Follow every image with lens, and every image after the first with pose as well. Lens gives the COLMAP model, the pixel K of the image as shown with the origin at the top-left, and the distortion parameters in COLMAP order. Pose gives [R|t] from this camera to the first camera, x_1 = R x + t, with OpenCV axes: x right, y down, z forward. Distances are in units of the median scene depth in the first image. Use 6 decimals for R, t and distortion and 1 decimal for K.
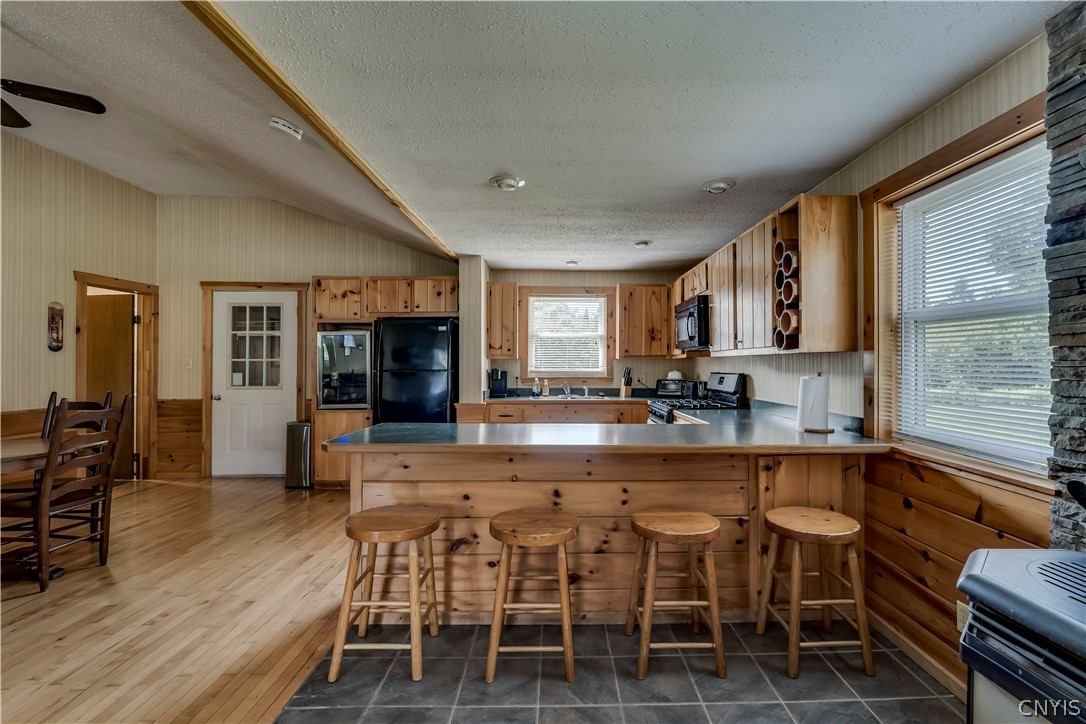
lens RADIAL K [[528.7, 0, 543.0], [0, 528.7, 362.0], [0, 0, 1]] dist [-0.001435, -0.000076]
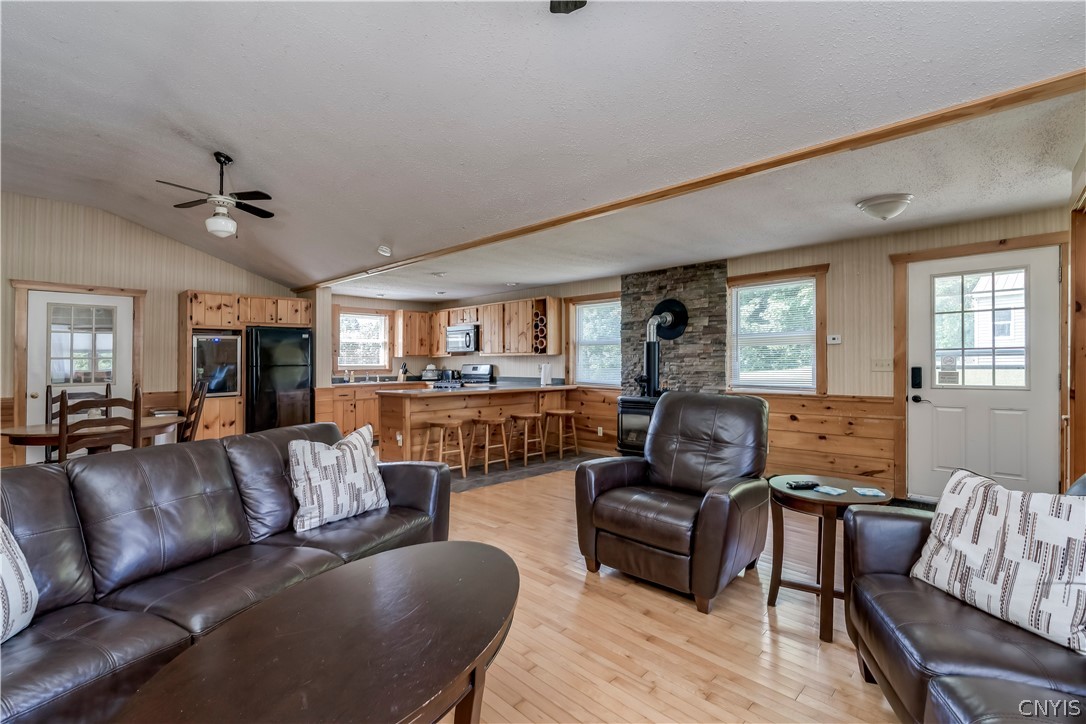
lens RADIAL K [[528.7, 0, 543.0], [0, 528.7, 362.0], [0, 0, 1]] dist [-0.001435, -0.000076]
pose [[0.720346, -0.006760, 0.693582, -0.698653], [0.003946, 0.999976, 0.005648, 0.001478], [-0.693603, -0.001332, 0.720356, -0.463136]]
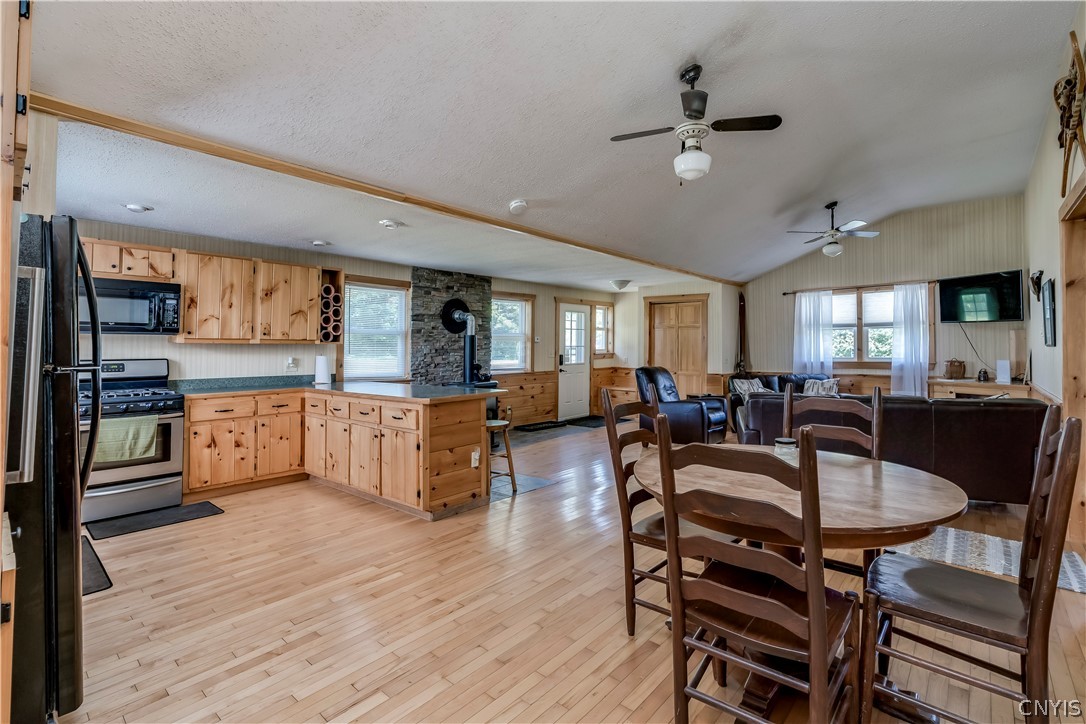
lens RADIAL K [[488.4, 0, 543.0], [0, 488.4, 362.0], [0, 0, 1]] dist [-0.000524, -0.000020]
pose [[-0.731422, -0.038071, 0.680861, -0.716585], [-0.018671, 0.999184, 0.035812, -0.015963], [-0.681669, 0.013482, -0.731536, 0.943050]]
